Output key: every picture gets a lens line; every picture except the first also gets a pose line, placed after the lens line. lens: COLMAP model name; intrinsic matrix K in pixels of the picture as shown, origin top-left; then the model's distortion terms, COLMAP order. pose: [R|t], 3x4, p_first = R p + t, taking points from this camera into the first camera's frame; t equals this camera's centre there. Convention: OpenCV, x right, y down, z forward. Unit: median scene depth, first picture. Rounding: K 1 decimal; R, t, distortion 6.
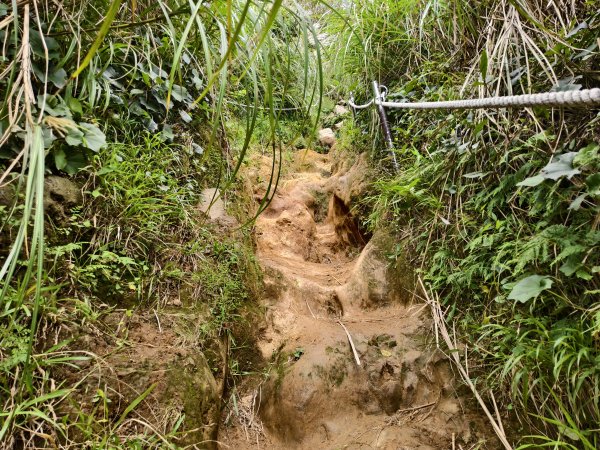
lens RADIAL K [[404.4, 0, 307.5], [0, 404.4, 214.8], [0, 0, 1]] dist [0.066425, -0.065341]
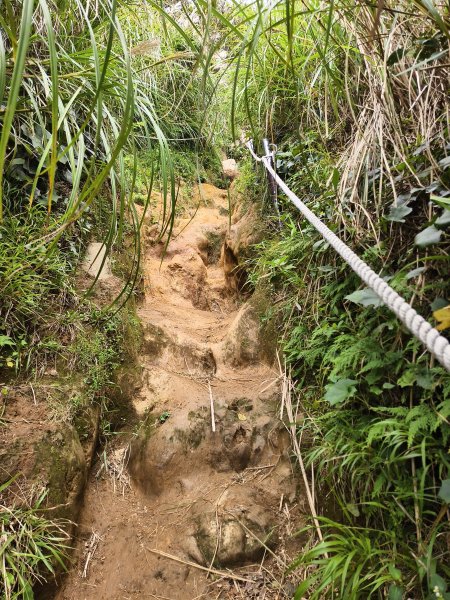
lens RADIAL K [[404.4, 0, 234.7], [0, 404.4, 281.4], [0, 0, 1]] dist [0.066425, -0.065341]
pose [[0.997559, 0.040714, 0.056726, 0.087977], [-0.046721, 0.992948, 0.108954, -0.158448], [-0.051890, -0.111338, 0.992427, -0.090613]]
